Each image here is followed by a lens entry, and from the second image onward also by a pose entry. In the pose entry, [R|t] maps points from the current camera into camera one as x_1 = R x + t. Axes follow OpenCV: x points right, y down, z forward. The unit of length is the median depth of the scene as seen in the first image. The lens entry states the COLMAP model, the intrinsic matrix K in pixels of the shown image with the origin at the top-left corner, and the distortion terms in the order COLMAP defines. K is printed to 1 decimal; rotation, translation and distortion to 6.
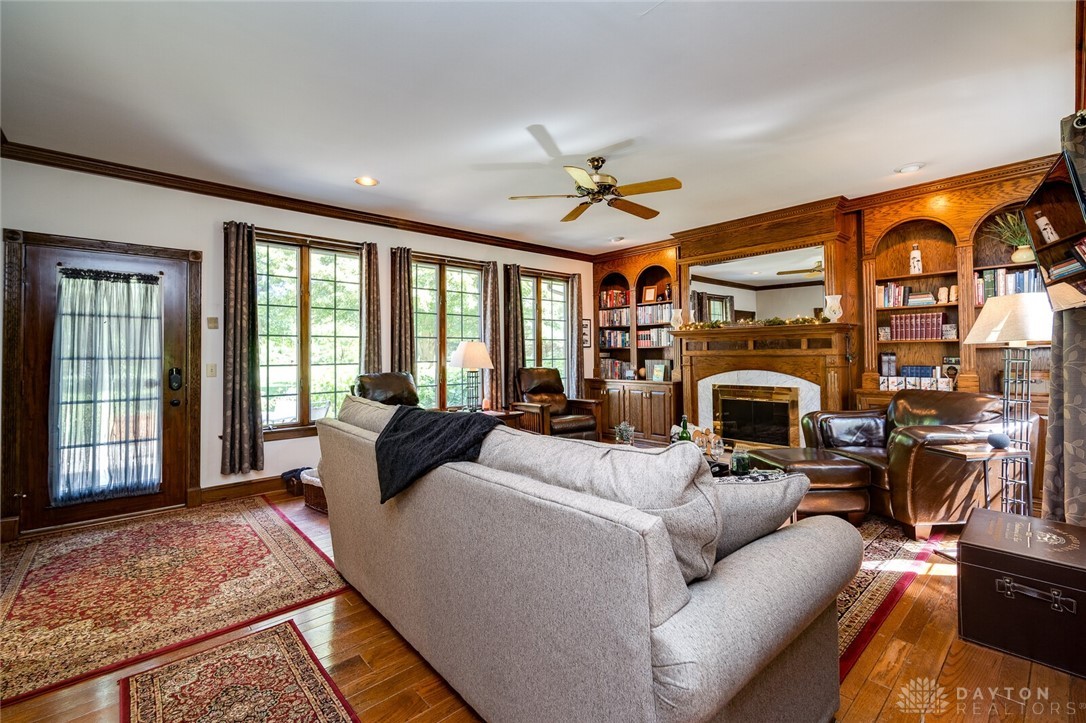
lens RADIAL K [[473.2, 0, 544.9], [0, 473.2, 355.6], [0, 0, 1]] dist [-0.002500, 0.000209]
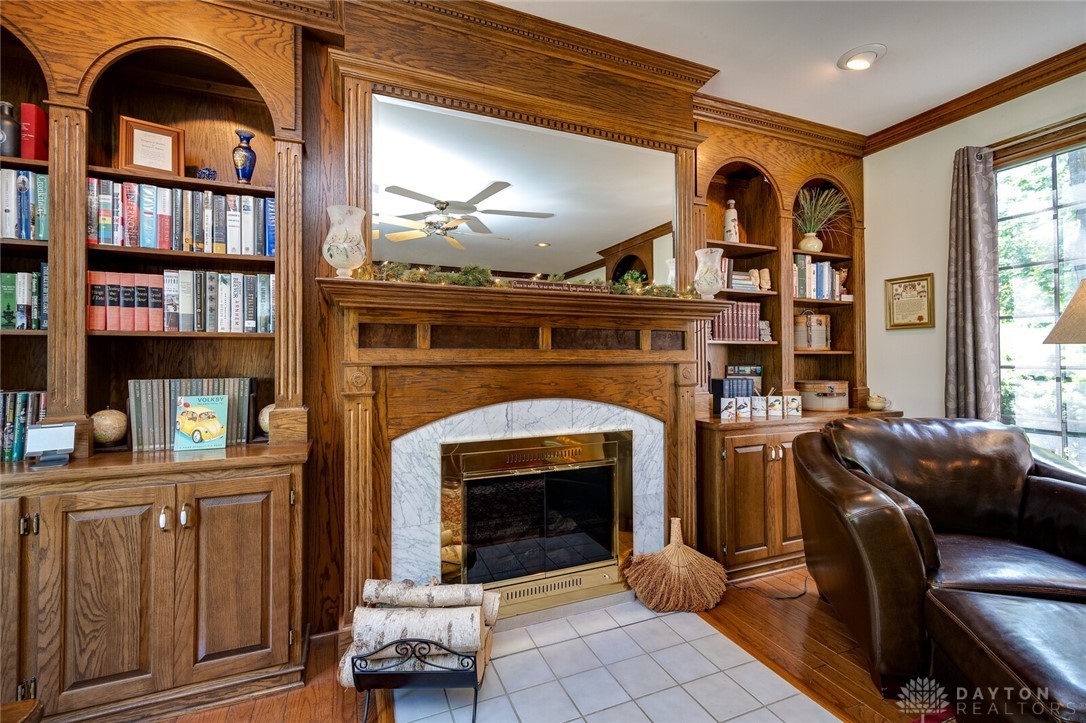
lens RADIAL K [[473.2, 0, 544.8], [0, 473.2, 353.7], [0, 0, 1]] dist [-0.002500, 0.000209]
pose [[0.333546, 0.023281, 0.942446, 0.039739], [0.002113, 0.999674, -0.025443, 0.001429], [-0.942731, 0.010478, 0.333388, 0.759102]]
